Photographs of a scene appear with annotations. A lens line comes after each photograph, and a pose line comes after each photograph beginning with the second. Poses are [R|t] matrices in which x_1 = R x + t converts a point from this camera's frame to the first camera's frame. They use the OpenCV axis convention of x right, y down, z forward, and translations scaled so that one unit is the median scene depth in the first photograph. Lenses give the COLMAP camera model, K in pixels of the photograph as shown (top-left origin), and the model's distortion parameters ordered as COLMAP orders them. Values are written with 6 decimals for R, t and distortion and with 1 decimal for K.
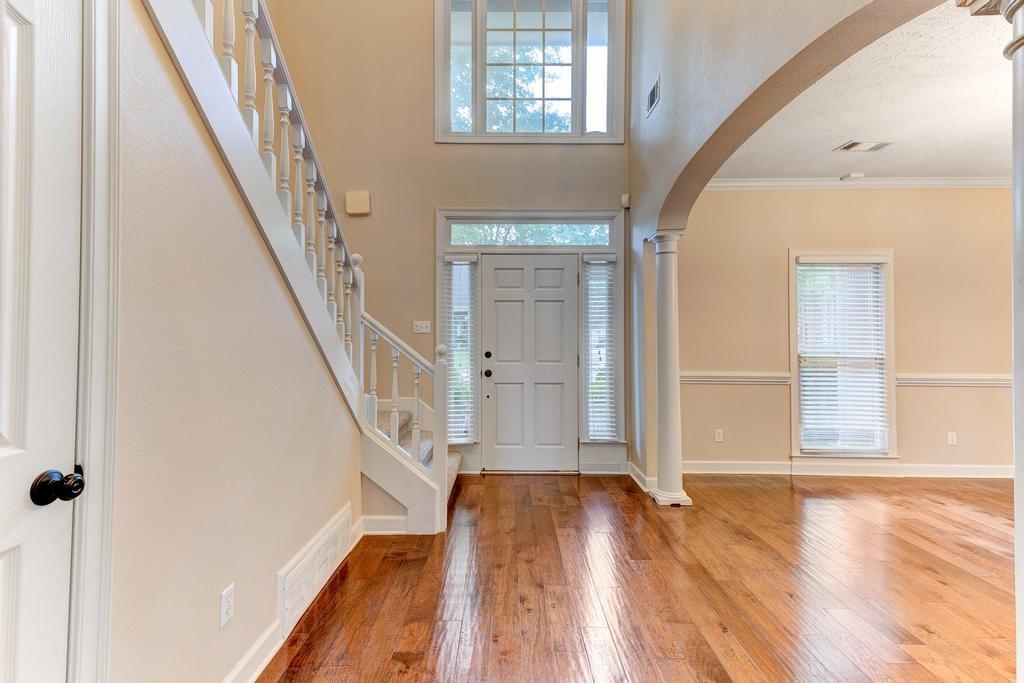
lens RADIAL K [[477.1, 0, 512.5], [0, 477.1, 321.3], [0, 0, 1]] dist [0.030346, -0.000365]
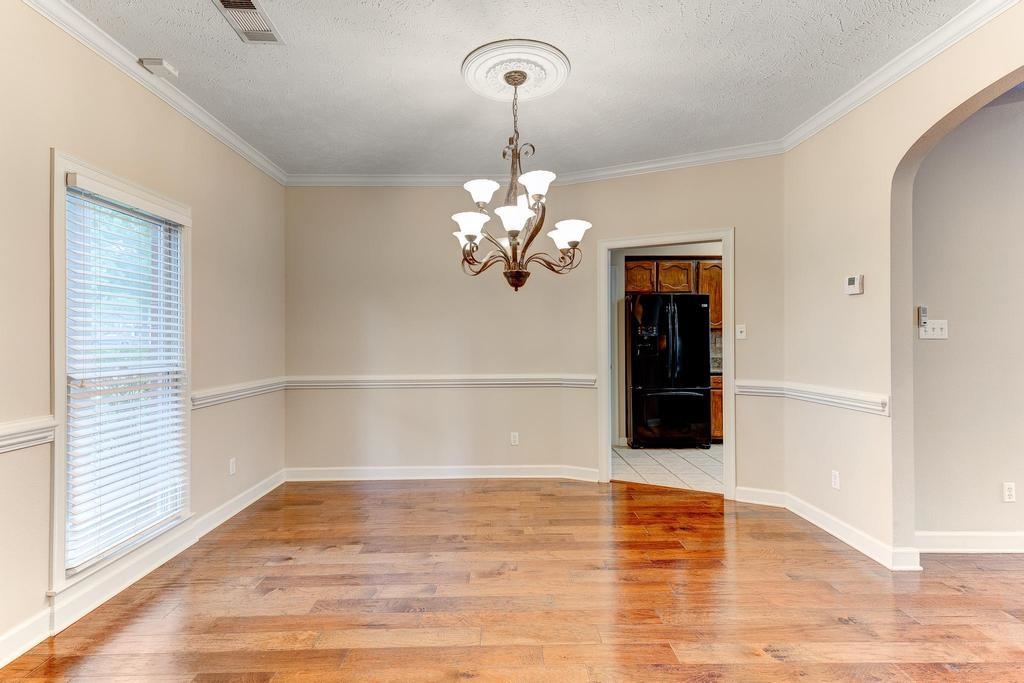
lens RADIAL K [[497.4, 0, 510.3], [0, 497.4, 335.9], [0, 0, 1]] dist [0.016481, -0.000237]
pose [[0.004198, 0.003419, 0.999985, 0.088736], [-0.026838, 0.999634, -0.003305, 0.018875], [-0.999631, -0.026823, 0.004288, 0.557202]]
